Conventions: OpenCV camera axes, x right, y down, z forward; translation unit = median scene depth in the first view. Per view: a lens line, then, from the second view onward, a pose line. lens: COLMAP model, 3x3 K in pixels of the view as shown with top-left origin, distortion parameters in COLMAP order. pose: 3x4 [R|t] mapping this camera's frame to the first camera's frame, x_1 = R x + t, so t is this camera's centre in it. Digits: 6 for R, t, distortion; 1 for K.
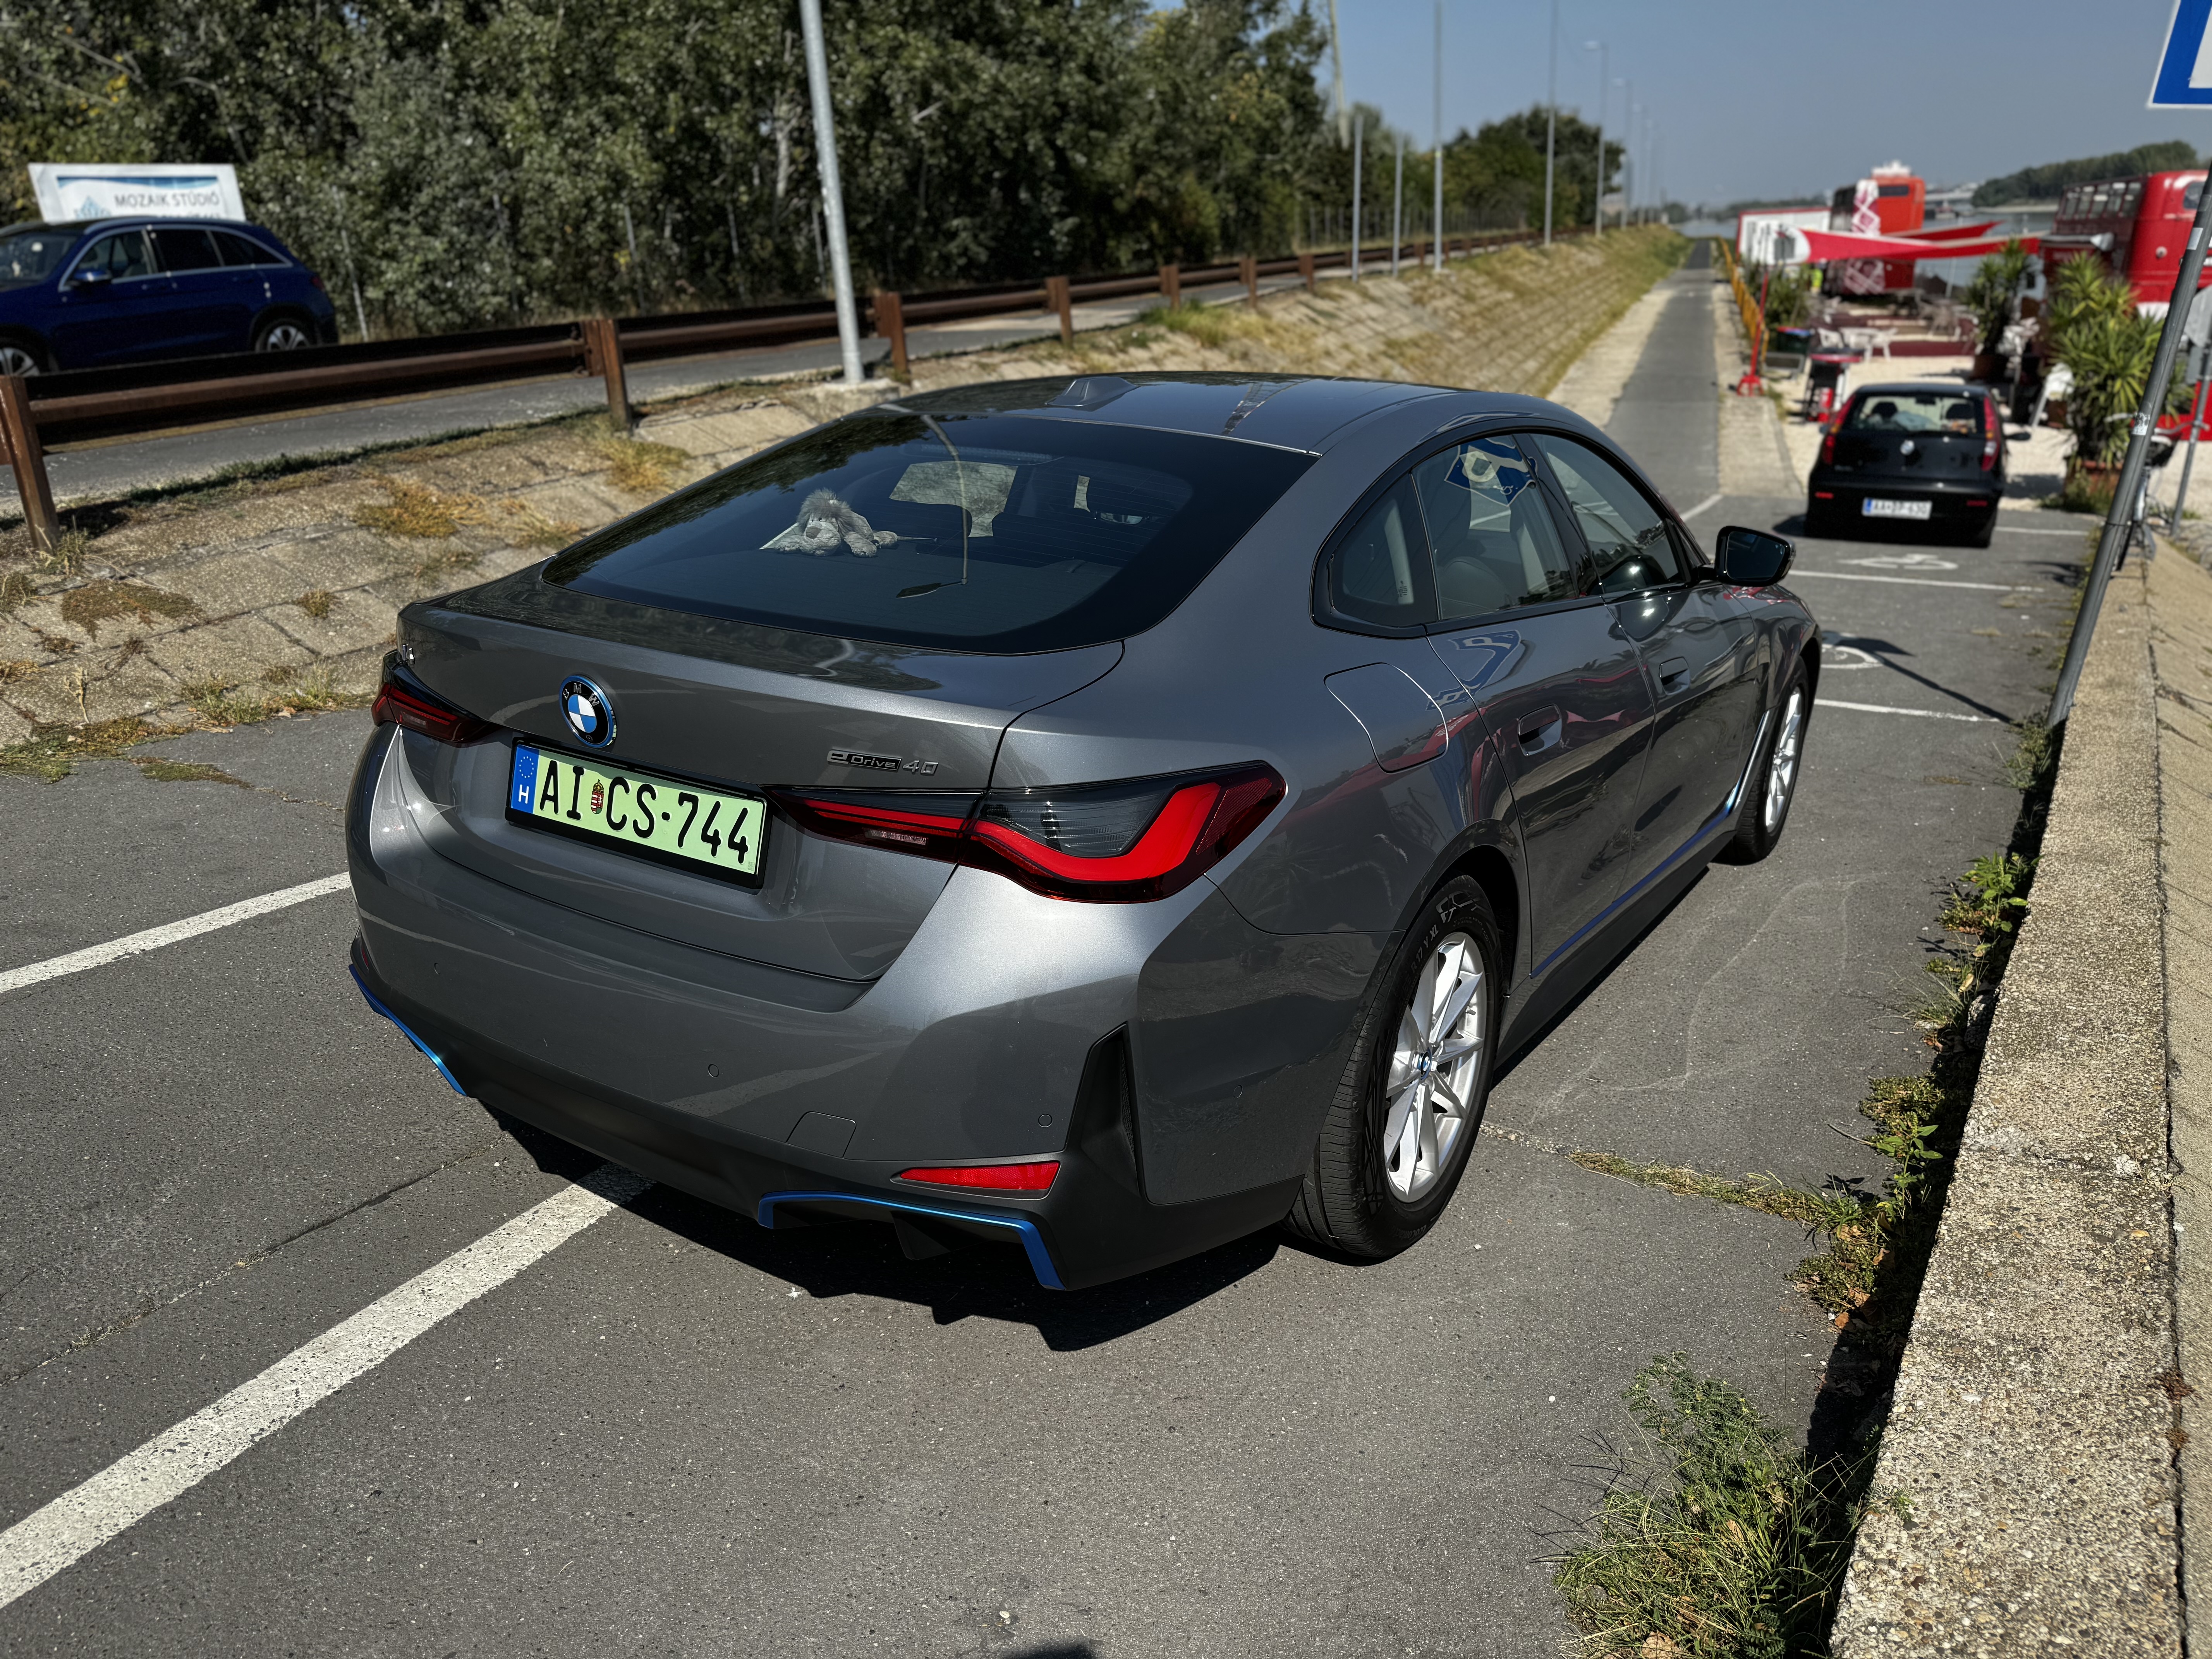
lens RADIAL K [[1616.9, 0, 1121.7], [0, 1616.9, 844.9], [0, 0, 1]] dist [-0.016417, -0.003451]
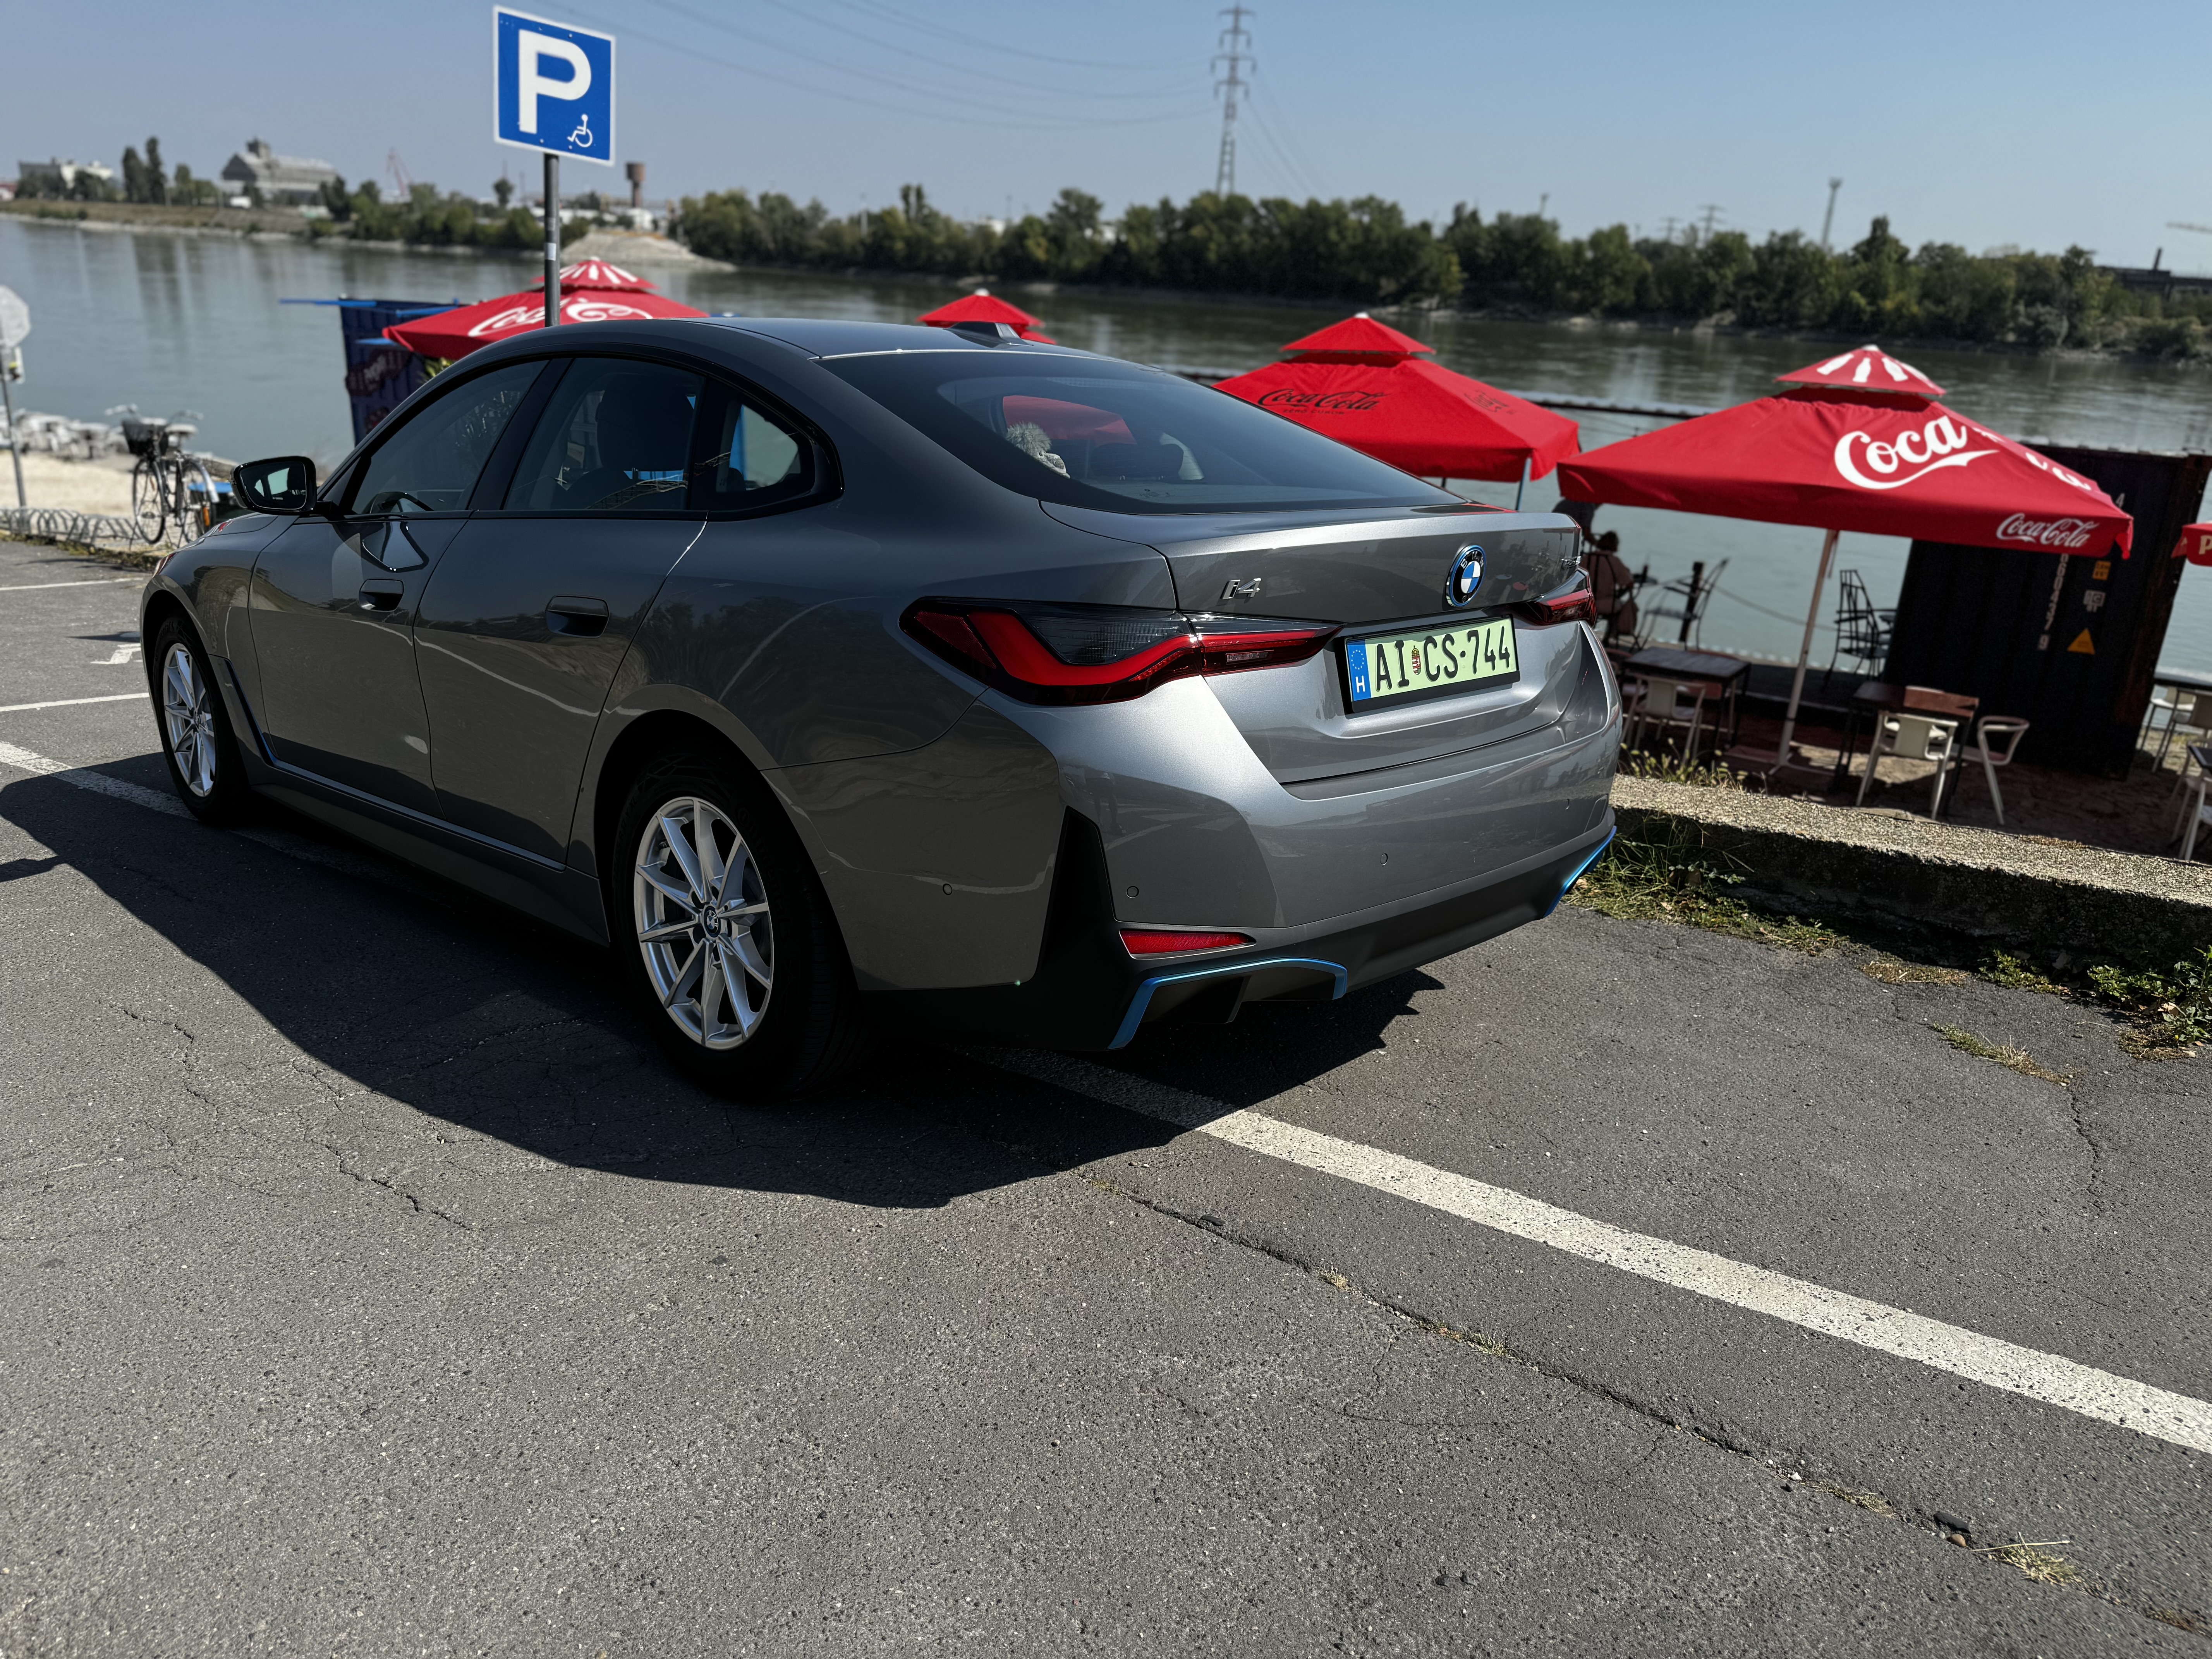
lens RADIAL K [[1616.9, 0, 1115.5], [0, 1616.9, 834.4], [0, 0, 1]] dist [-0.016417, -0.003451]
pose [[0.165215, -0.258948, 0.951656, -1.543293], [0.273269, 0.939157, 0.208105, -0.219802], [-0.947644, 0.225676, 0.225925, 0.978649]]
